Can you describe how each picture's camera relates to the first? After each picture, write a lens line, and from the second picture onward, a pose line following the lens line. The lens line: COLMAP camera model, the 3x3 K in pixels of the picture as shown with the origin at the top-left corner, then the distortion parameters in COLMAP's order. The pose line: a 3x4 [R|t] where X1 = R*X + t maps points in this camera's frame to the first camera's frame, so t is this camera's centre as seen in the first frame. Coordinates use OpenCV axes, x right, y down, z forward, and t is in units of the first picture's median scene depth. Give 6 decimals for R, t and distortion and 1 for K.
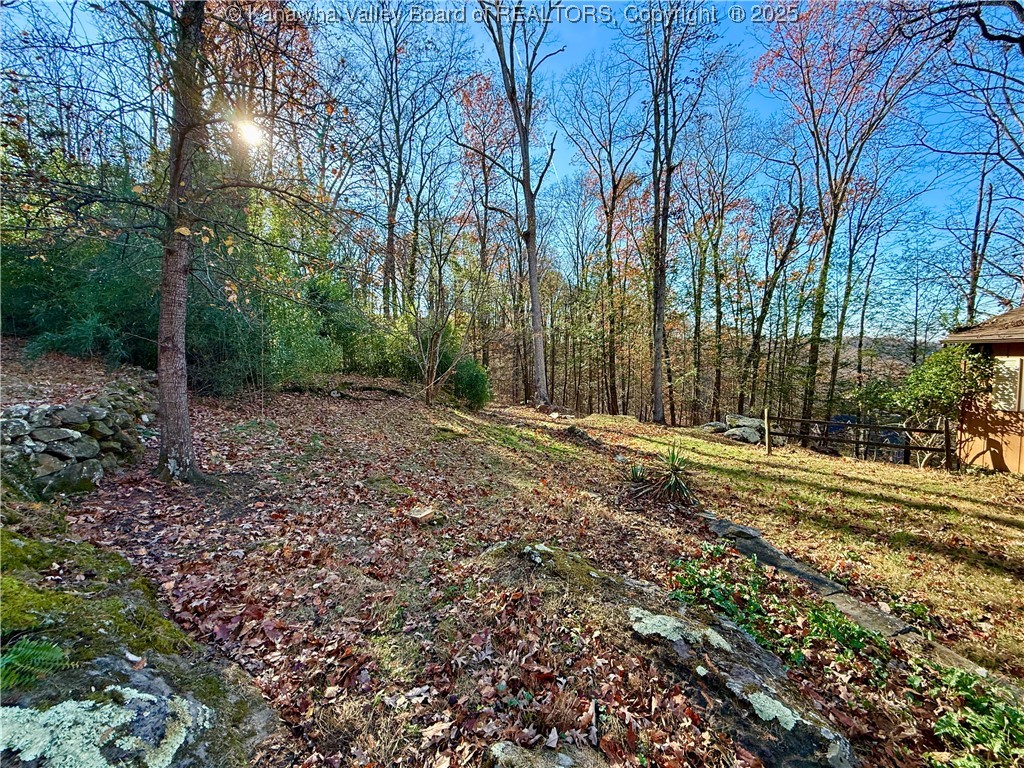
lens RADIAL K [[406.4, 0, 510.7], [0, 406.4, 386.3], [0, 0, 1]] dist [-0.000246, 0.000192]
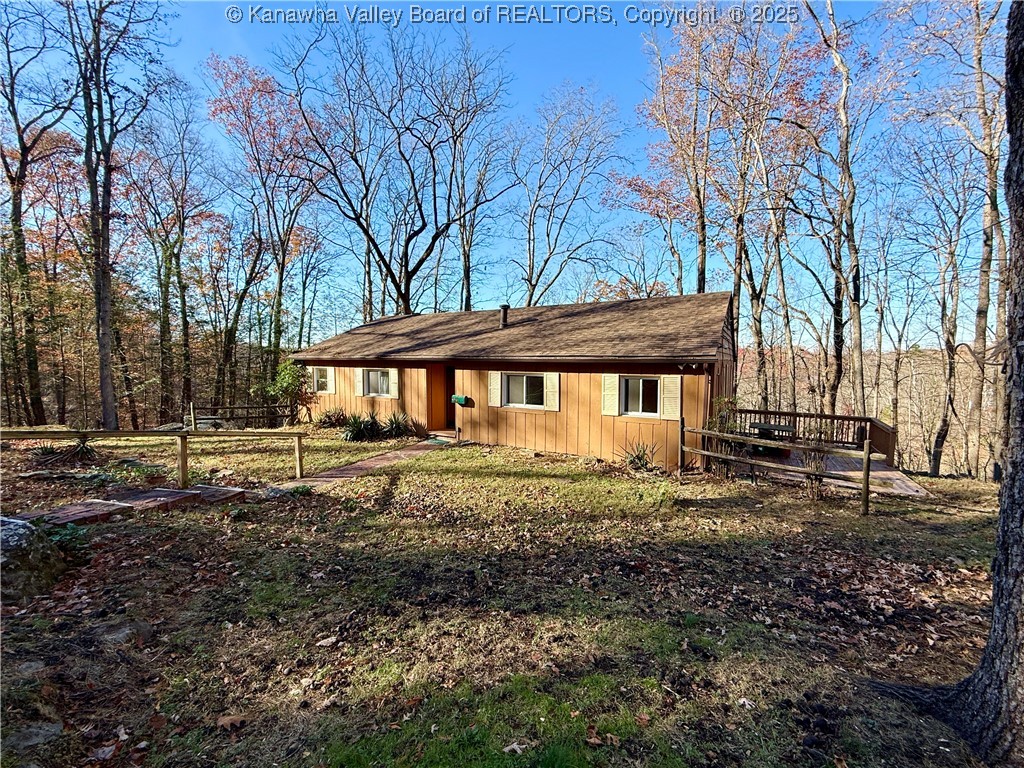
lens RADIAL K [[406.4, 0, 511.4], [0, 406.4, 385.6], [0, 0, 1]] dist [-0.000246, 0.000192]
pose [[0.452159, -0.033873, 0.891294, -0.150373], [0.052791, 0.998543, 0.011168, 0.049958], [-0.890374, 0.042002, 0.453288, -0.766601]]
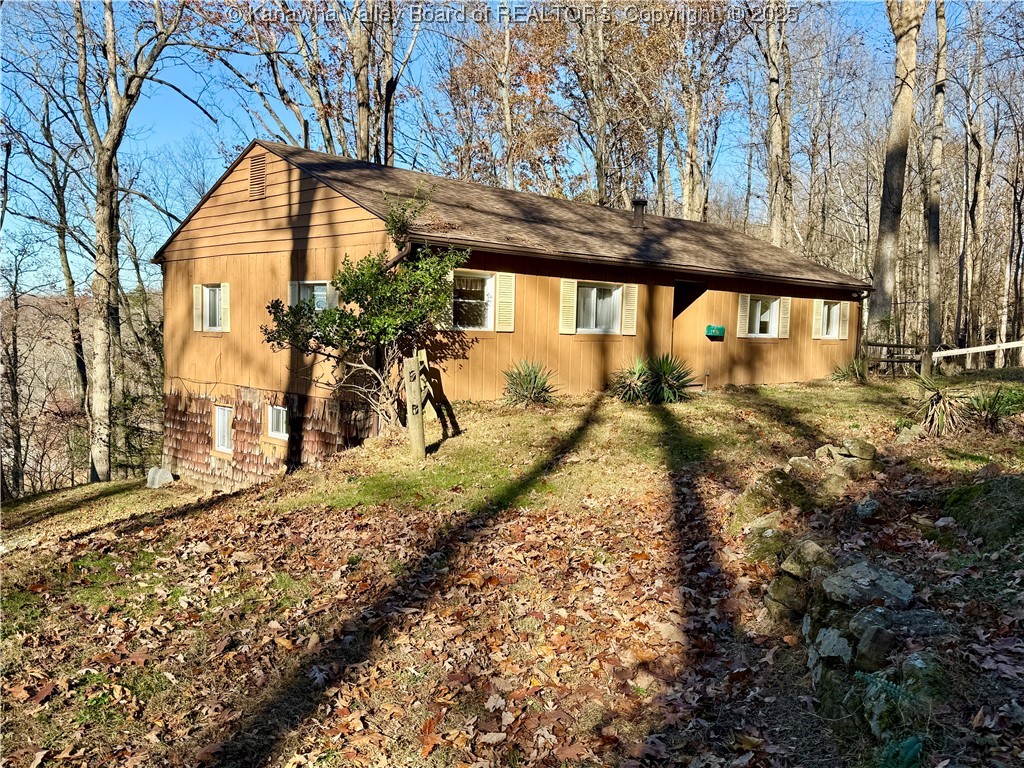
lens RADIAL K [[861.0, 0, 515.3], [0, 861.0, 382.7], [0, 0, 1]] dist [0.075871, -0.106115]
pose [[-0.732819, -0.041828, 0.679136, -0.110398], [0.040360, 0.993679, 0.104751, -0.015122], [-0.679225, 0.104173, -0.726499, 1.976309]]
